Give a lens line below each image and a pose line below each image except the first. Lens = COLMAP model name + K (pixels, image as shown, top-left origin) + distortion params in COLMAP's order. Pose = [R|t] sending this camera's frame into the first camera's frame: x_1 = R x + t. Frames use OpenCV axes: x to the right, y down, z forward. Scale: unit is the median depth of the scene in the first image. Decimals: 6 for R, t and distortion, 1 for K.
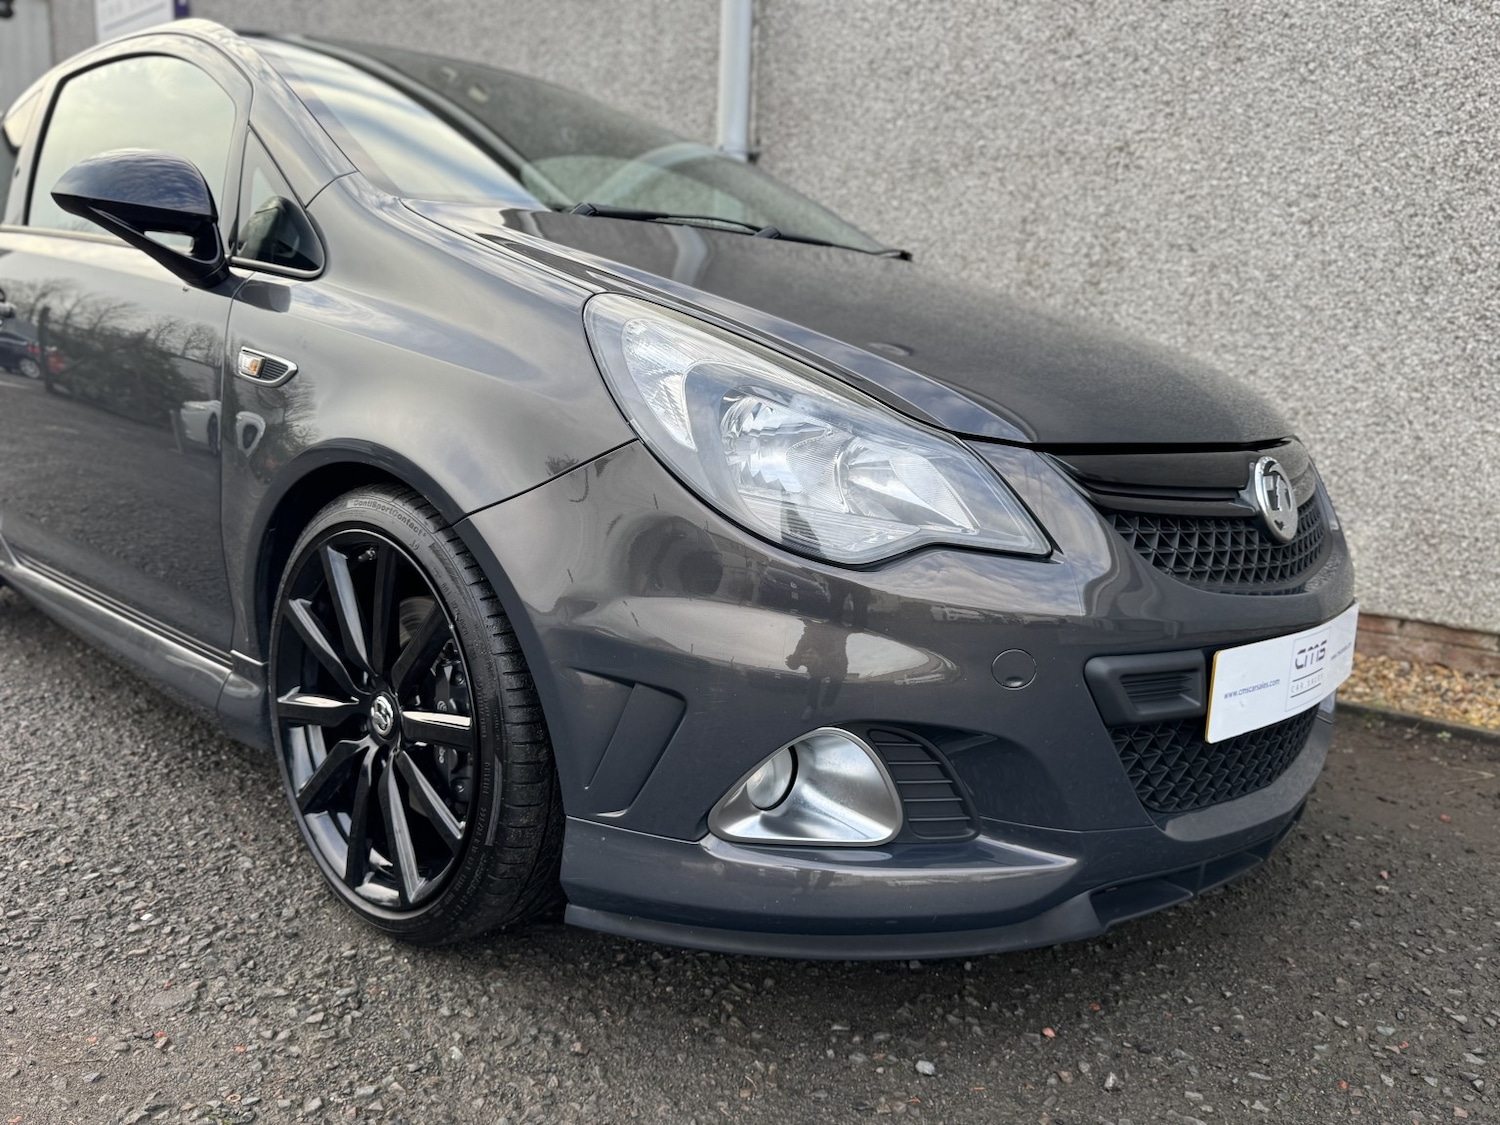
lens RADIAL K [[1176.9, 0, 752.2], [0, 1176.9, 555.1], [0, 0, 1]] dist [0.023008, -0.031469]
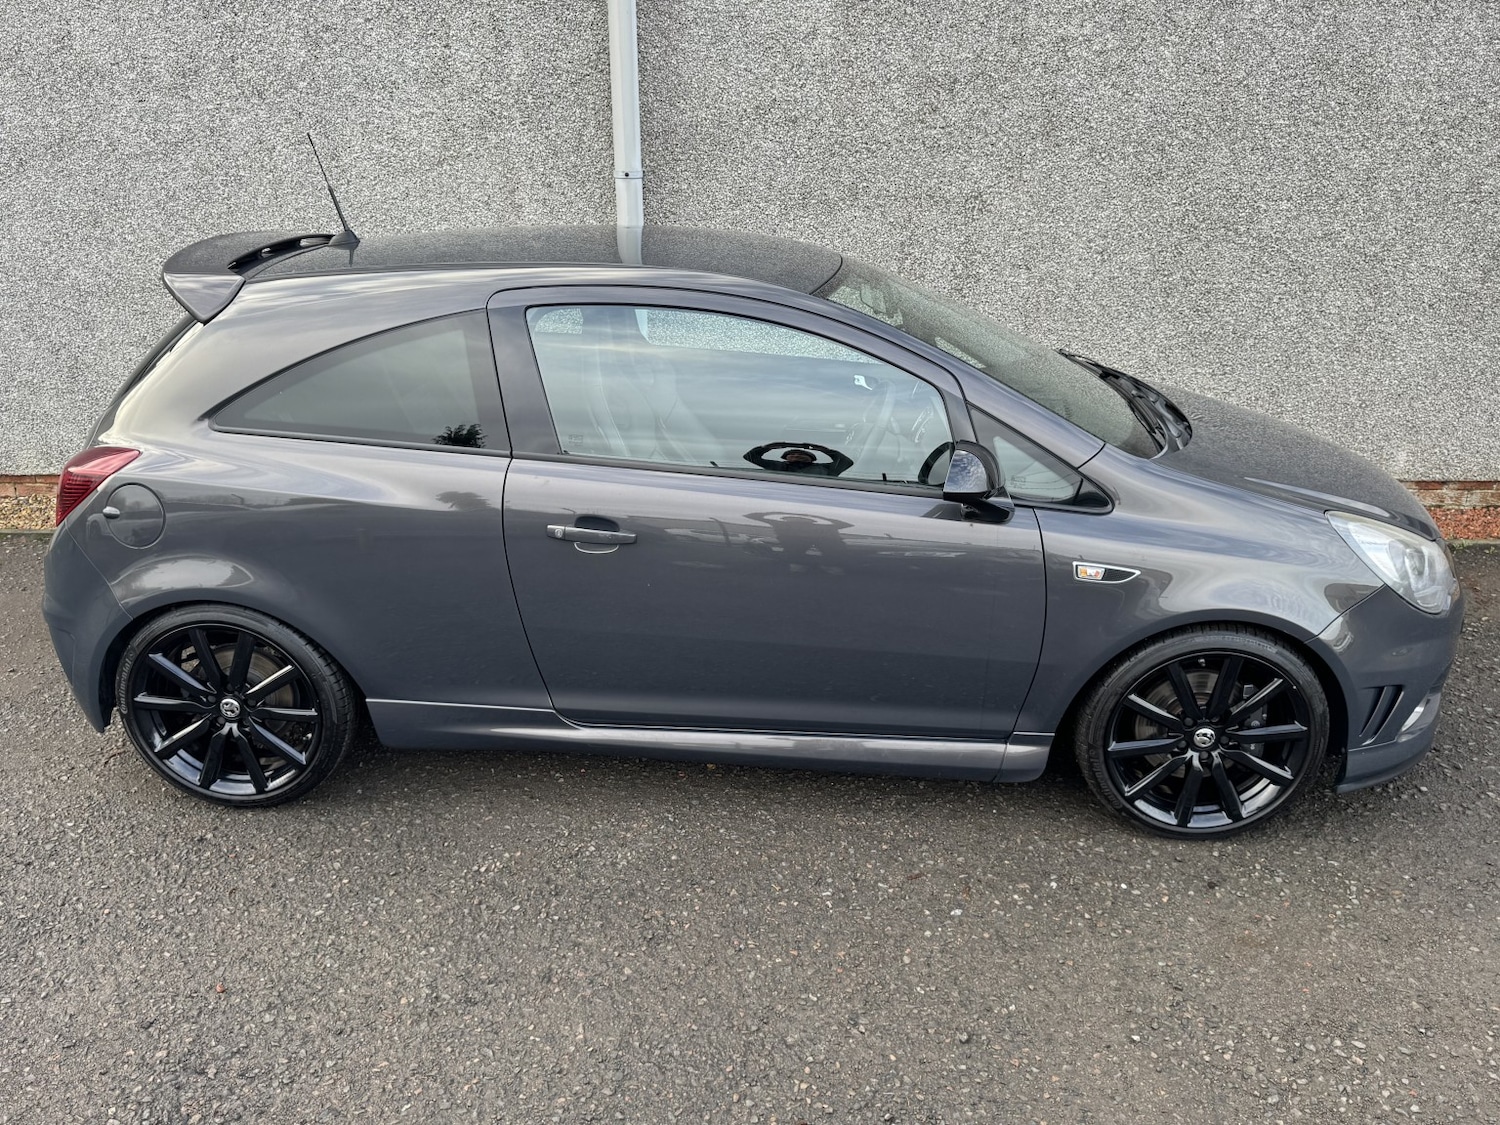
lens RADIAL K [[1176.9, 0, 749.4], [0, 1176.9, 564.5], [0, 0, 1]] dist [0.023008, -0.031469]
pose [[0.766856, -0.275226, 0.579813, -0.876066], [0.142322, 0.953819, 0.264525, -0.339547], [-0.625841, -0.120333, 0.770612, 0.001496]]
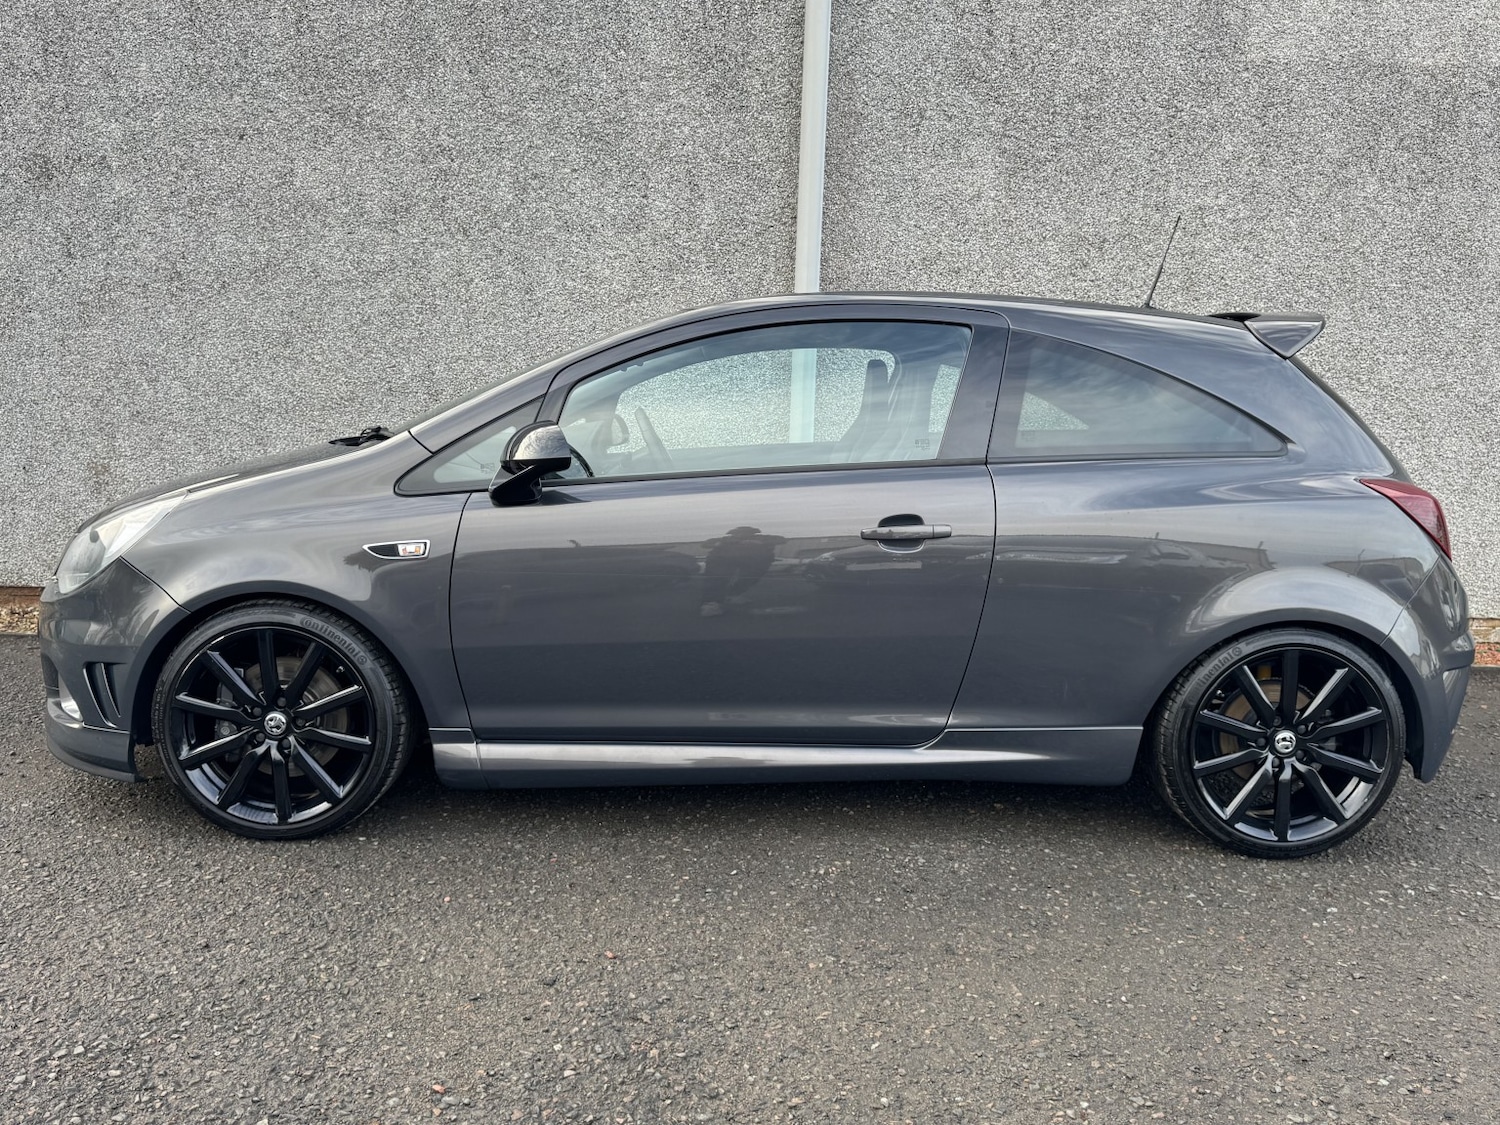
lens RADIAL K [[1176.9, 0, 743.6], [0, 1176.9, 566.9], [0, 0, 1]] dist [0.023008, -0.031469]
pose [[0.737980, -0.119157, 0.664219, -1.154007], [0.116383, 0.992012, 0.048655, -0.184685], [-0.664710, 0.041397, 0.745953, 0.174589]]
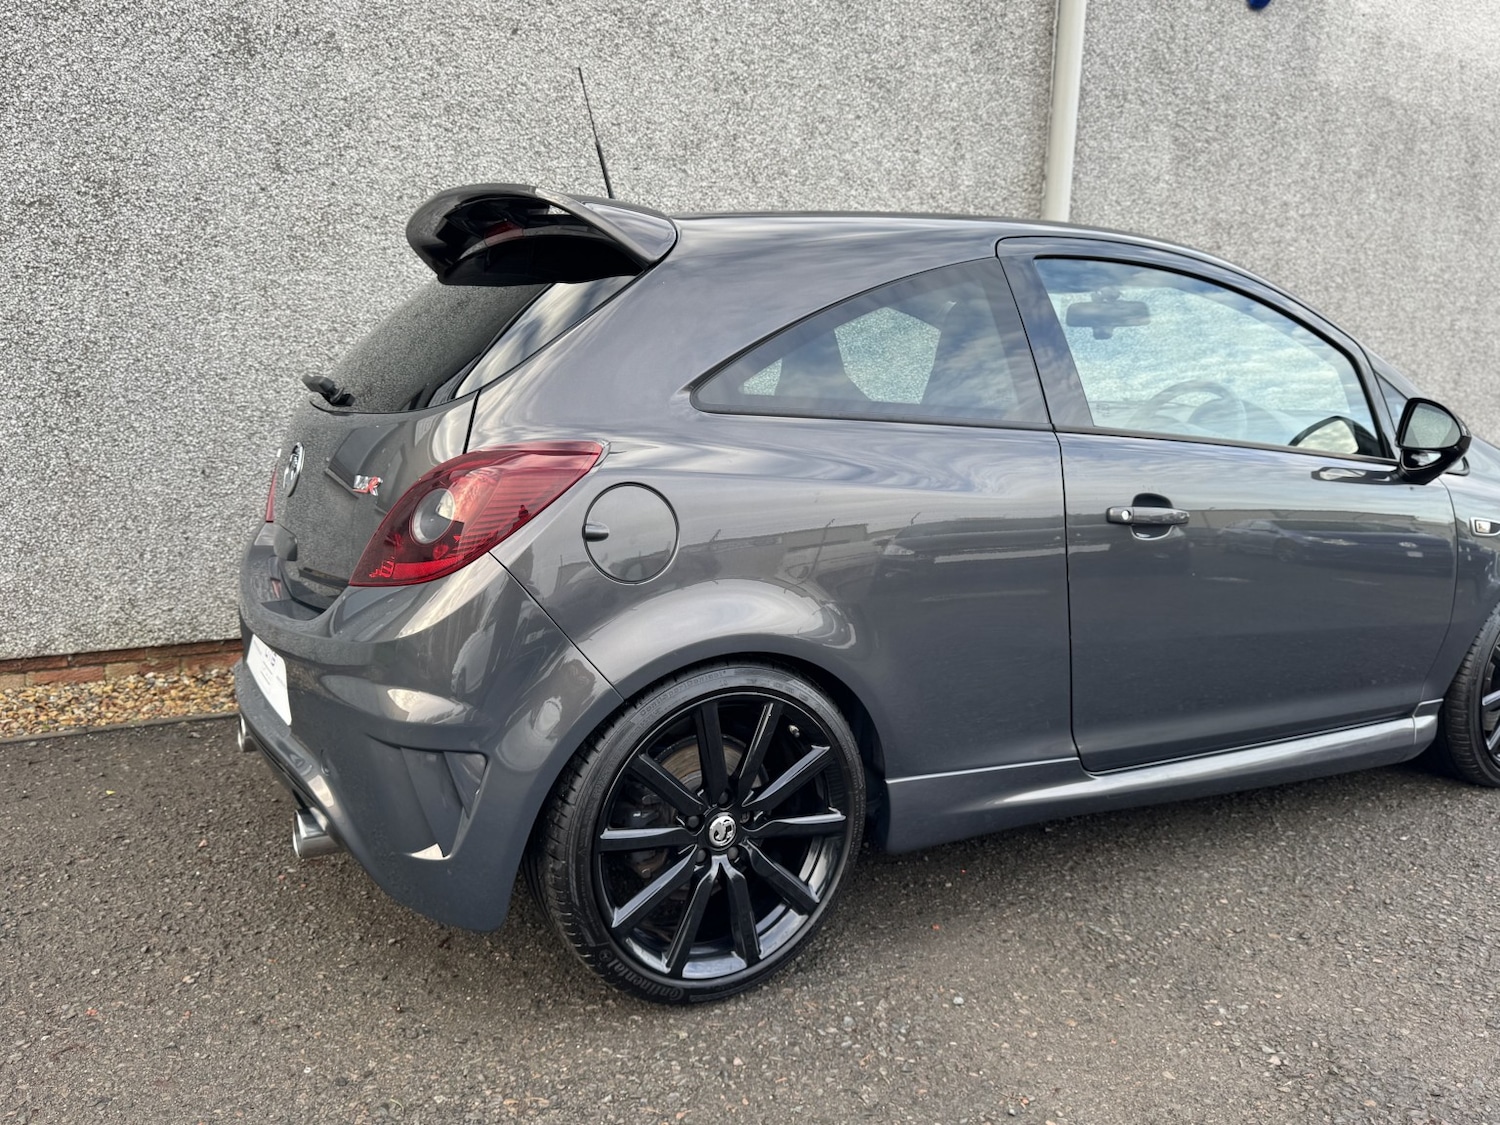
lens RADIAL K [[1176.9, 0, 740.6], [0, 1176.9, 575.1], [0, 0, 1]] dist [0.023008, -0.031469]
pose [[0.296041, -0.199170, 0.934179, -1.705107], [0.144701, 0.976083, 0.162249, -0.365822], [-0.944151, 0.087144, 0.317781, 1.187913]]
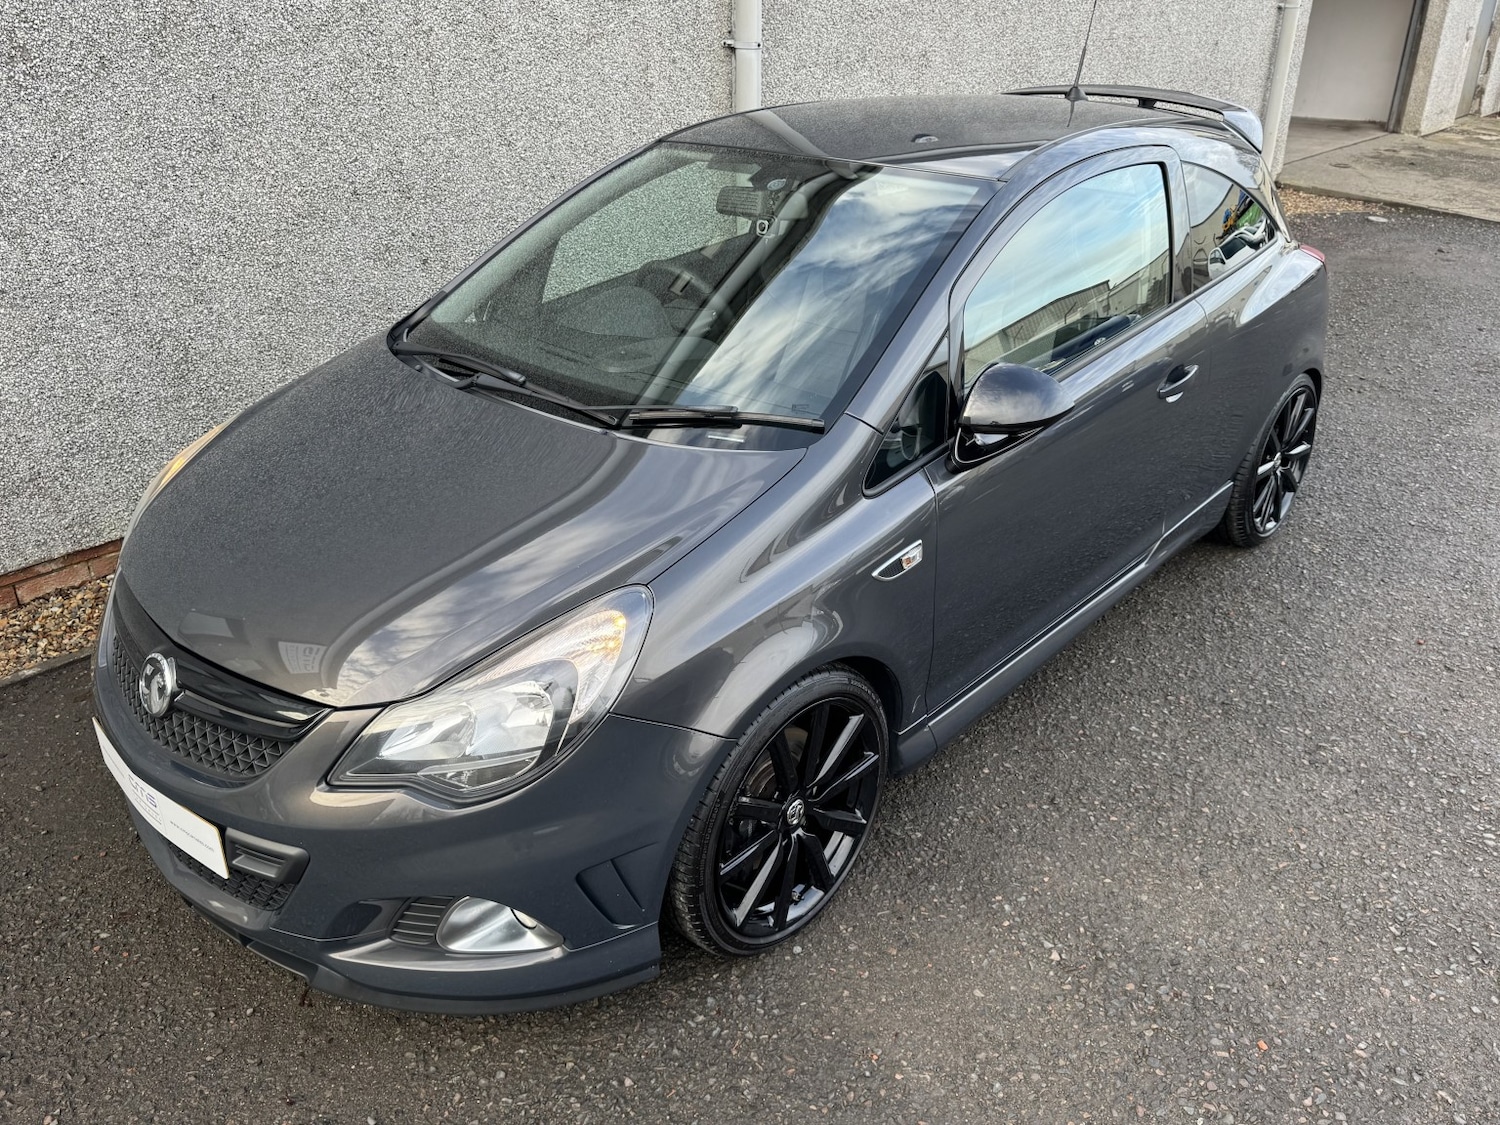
lens RADIAL K [[1176.9, 0, 744.0], [0, 1176.9, 566.0], [0, 0, 1]] dist [0.023008, -0.031469]
pose [[0.010439, -0.478264, 0.878154, -1.646582], [0.174304, 0.865627, 0.469369, -0.566157], [-0.984637, 0.148166, 0.092399, 1.228294]]
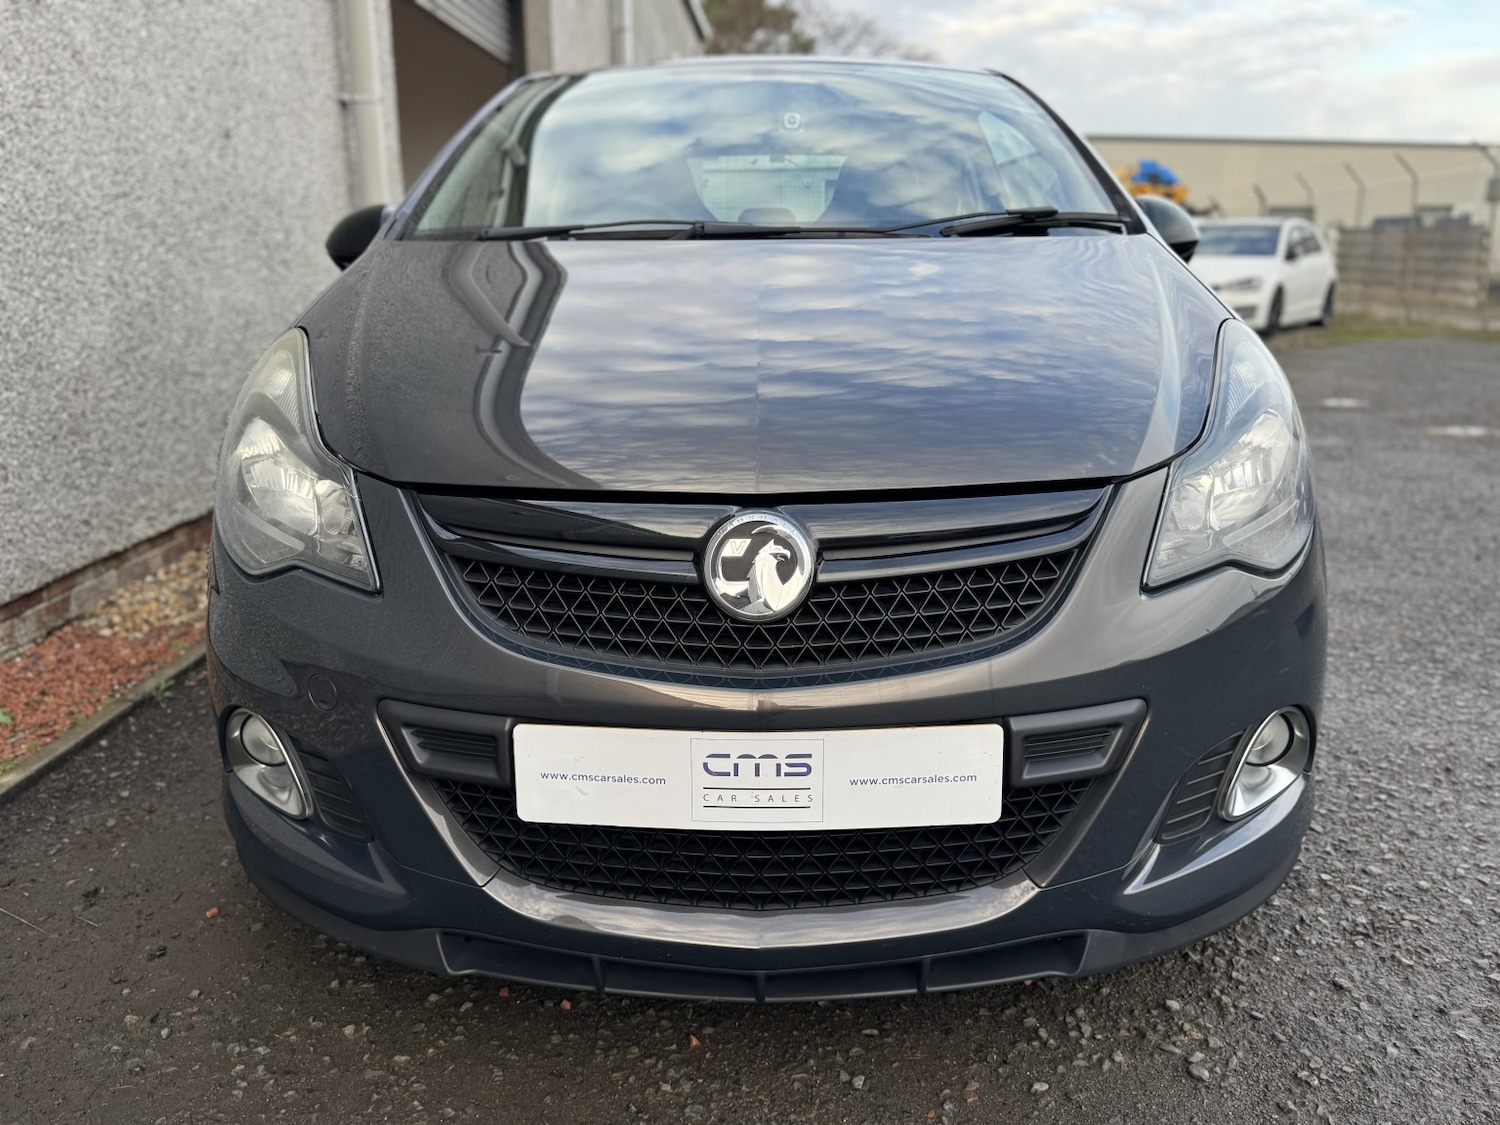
lens RADIAL K [[1176.9, 0, 744.8], [0, 1176.9, 552.3], [0, 0, 1]] dist [0.023008, -0.031469]
pose [[-0.633827, -0.216817, 0.742465, -1.396978], [0.120670, 0.920436, 0.371802, -0.412068], [-0.764004, 0.325251, -0.557234, 1.810938]]
